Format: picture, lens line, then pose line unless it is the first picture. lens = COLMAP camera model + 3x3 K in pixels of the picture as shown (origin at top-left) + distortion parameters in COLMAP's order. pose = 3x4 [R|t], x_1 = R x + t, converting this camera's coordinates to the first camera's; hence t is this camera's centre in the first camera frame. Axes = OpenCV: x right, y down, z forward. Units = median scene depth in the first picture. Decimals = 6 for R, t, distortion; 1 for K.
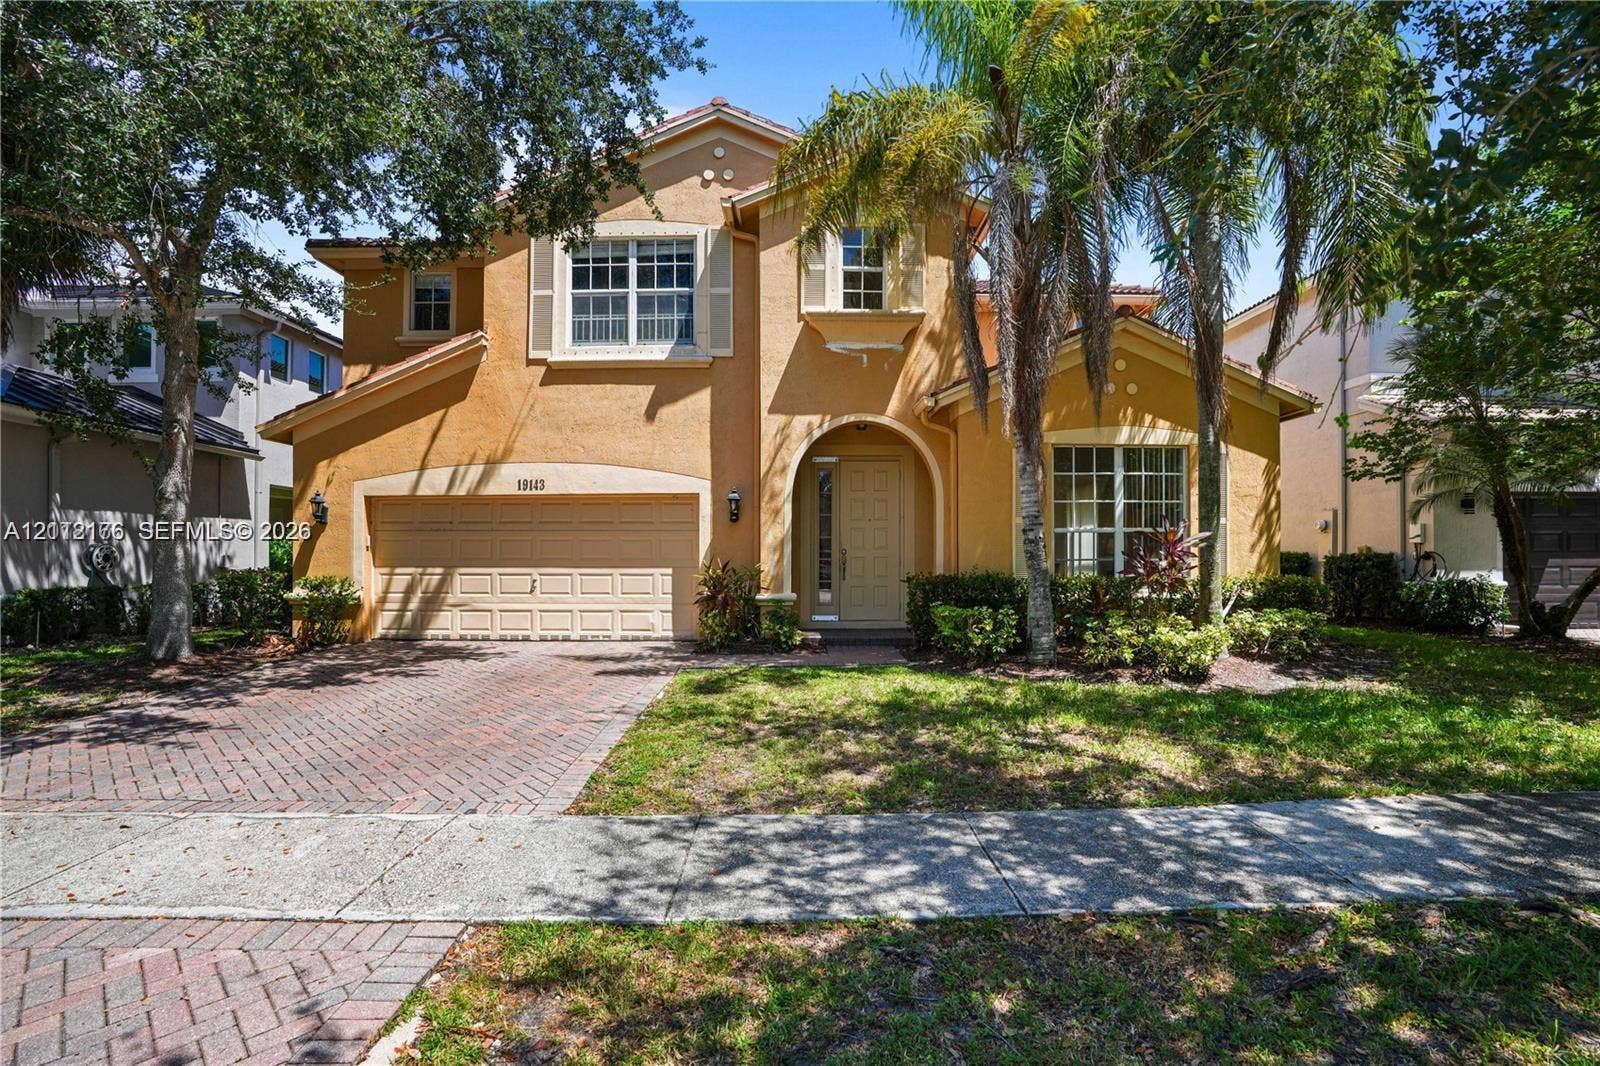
lens RADIAL K [[748.9, 0, 806.1], [0, 748.9, 532.4], [0, 0, 1]] dist [-0.067891, 0.028170]
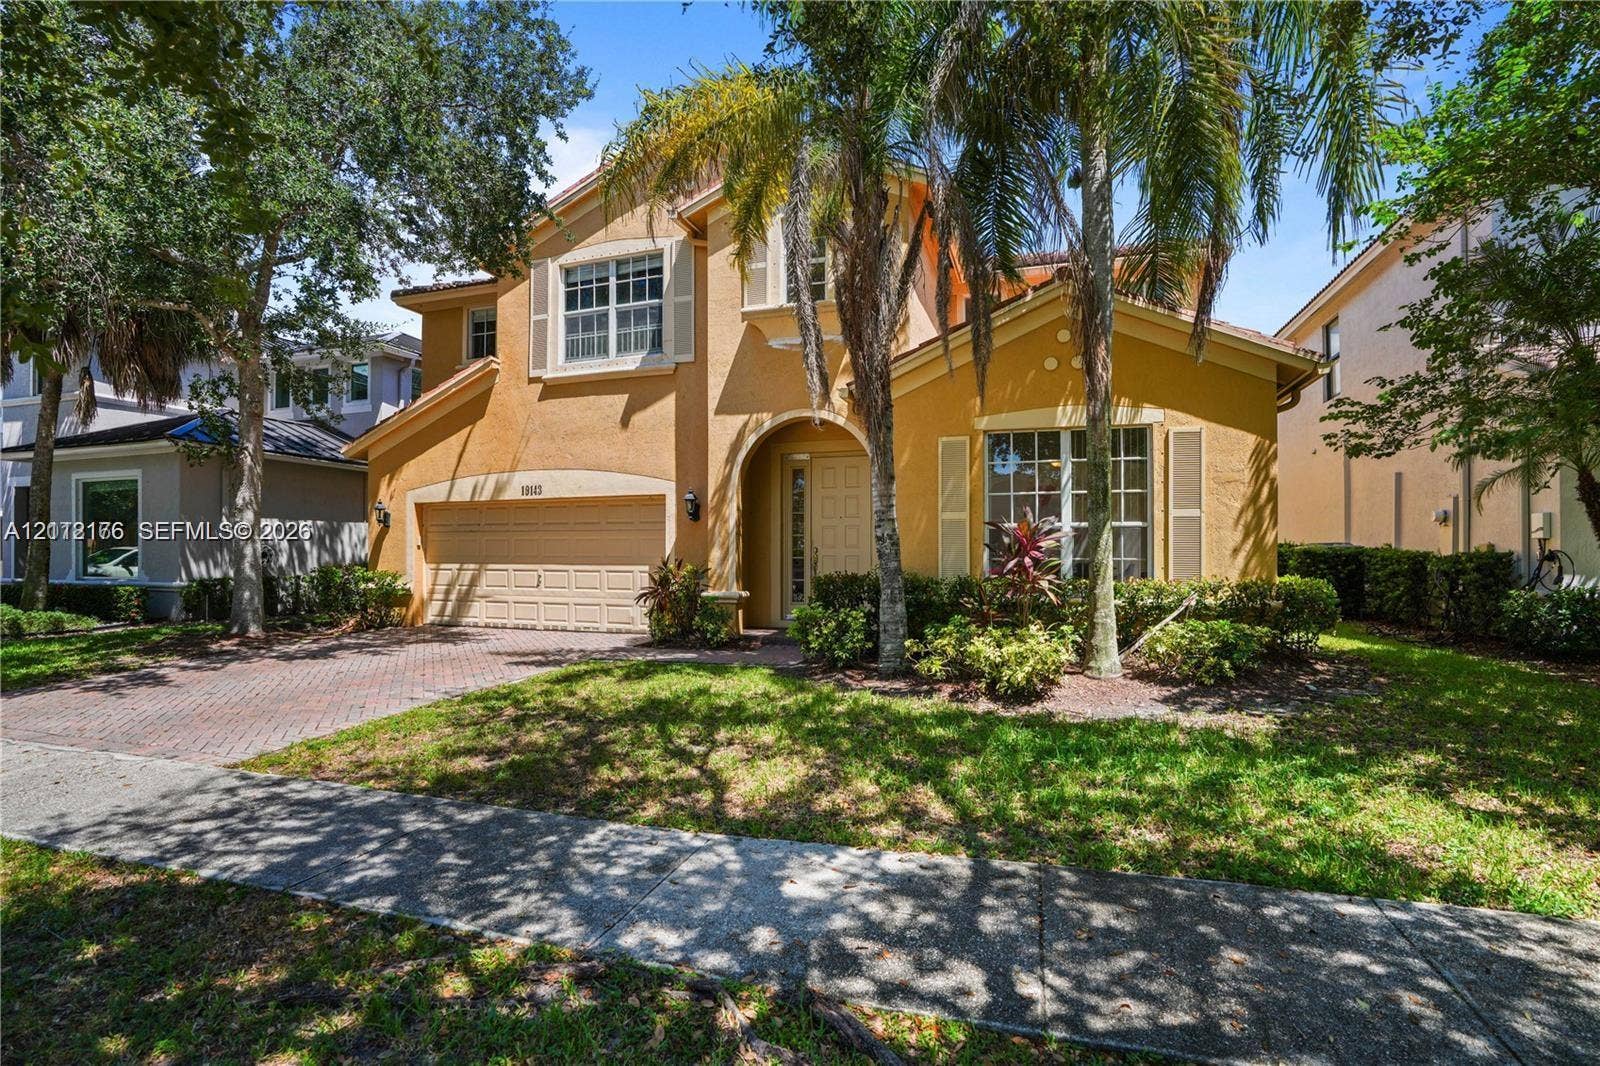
lens RADIAL K [[748.9, 0, 806.1], [0, 748.9, 532.4], [0, 0, 1]] dist [-0.067891, 0.028170]
pose [[0.948431, -0.007378, -0.316898, 0.388851], [0.008001, 0.999968, 0.000667, 0.001955], [0.316883, -0.003168, 0.948459, 0.071833]]
